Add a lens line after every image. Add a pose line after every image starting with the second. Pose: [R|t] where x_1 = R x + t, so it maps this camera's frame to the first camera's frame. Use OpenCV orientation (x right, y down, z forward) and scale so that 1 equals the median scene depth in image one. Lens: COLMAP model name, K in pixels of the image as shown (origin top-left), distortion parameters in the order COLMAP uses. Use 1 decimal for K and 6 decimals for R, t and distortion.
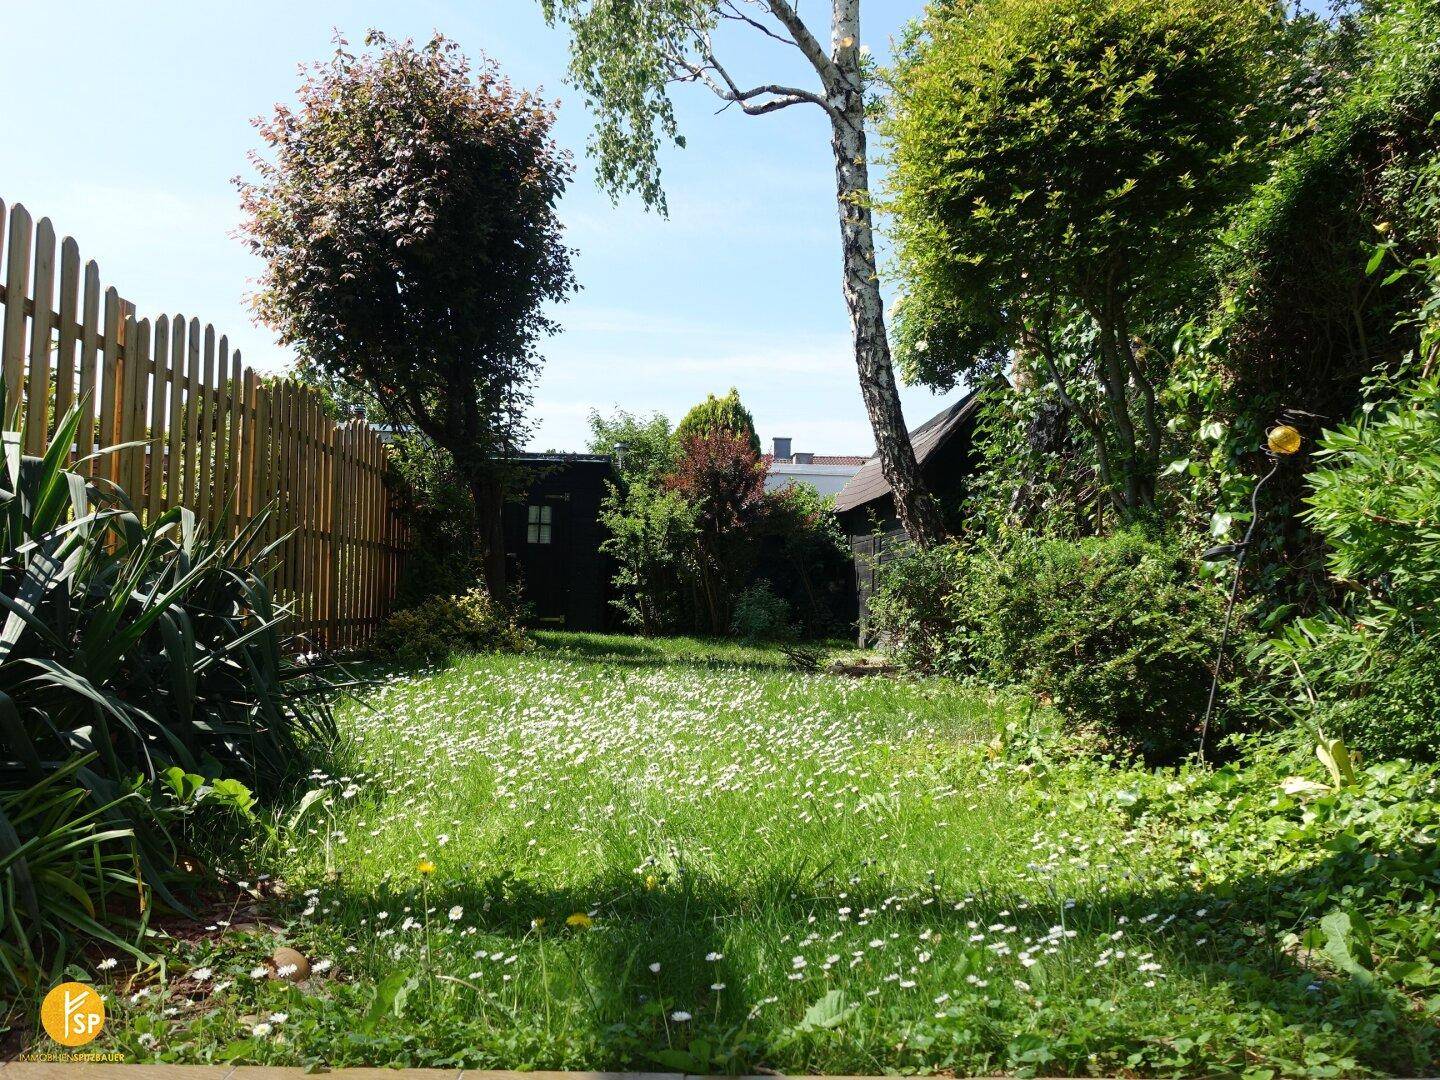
lens RADIAL K [[1074.6, 0, 722.0], [0, 1074.6, 538.6], [0, 0, 1]] dist [-0.004505, 0.008394]
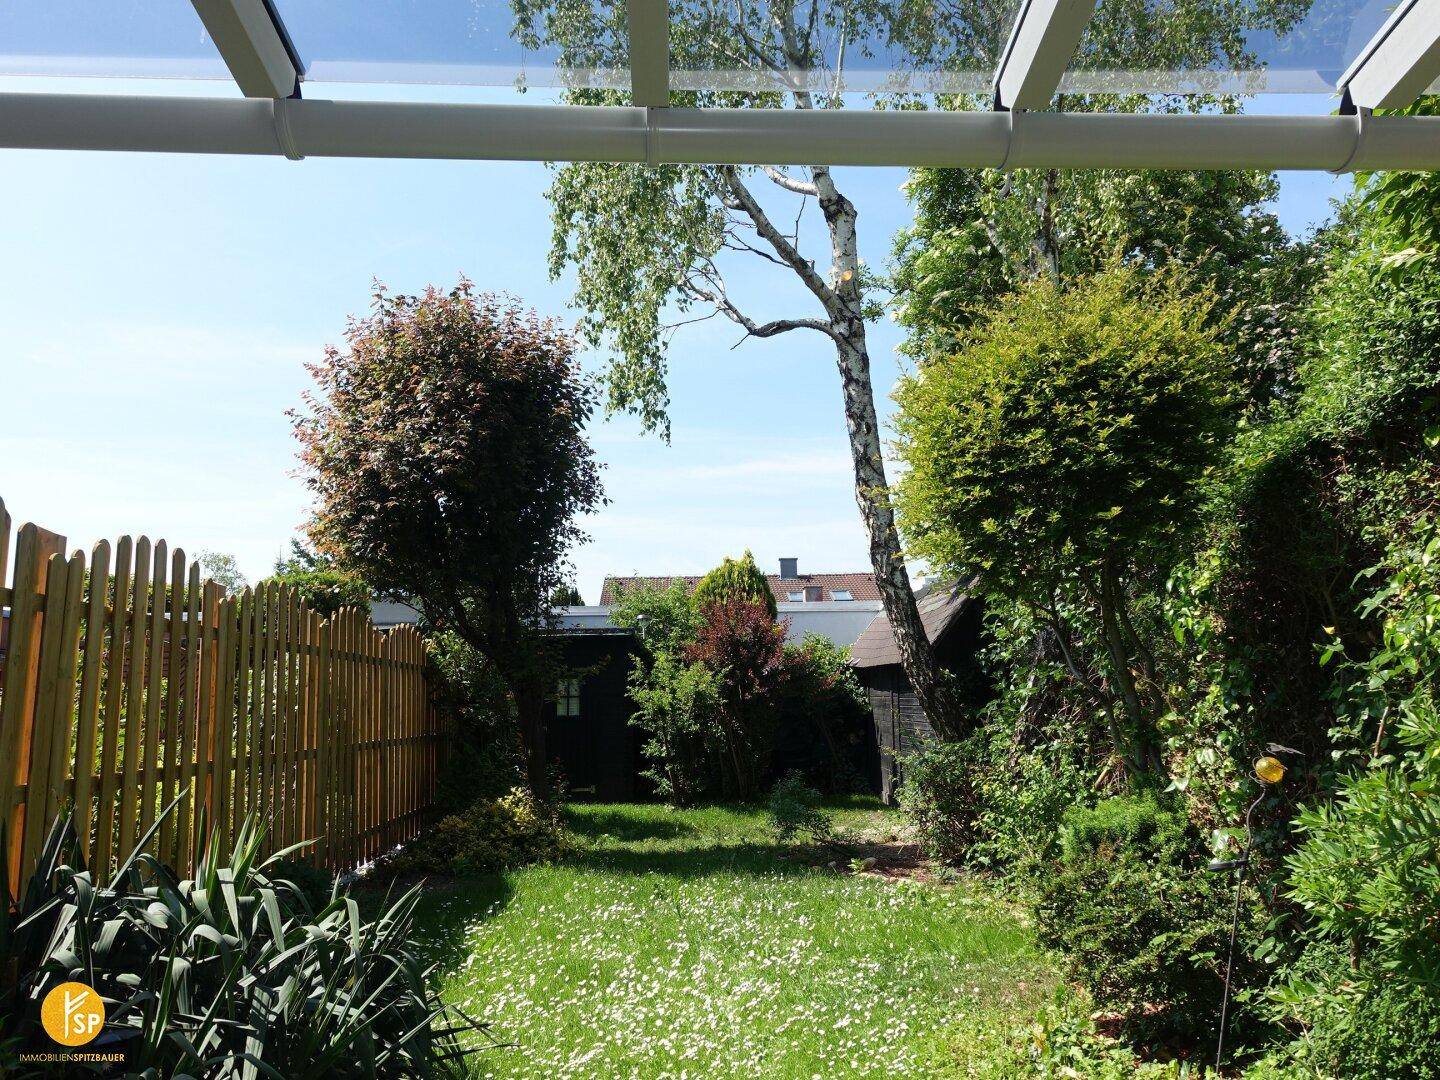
lens RADIAL K [[1074.6, 0, 722.7], [0, 1074.6, 548.2], [0, 0, 1]] dist [-0.004505, 0.008394]
pose [[0.998991, -0.044873, -0.001840, -0.020648], [0.044524, 0.994932, -0.090155, -0.090300], [0.005876, 0.089982, 0.995926, -0.068192]]
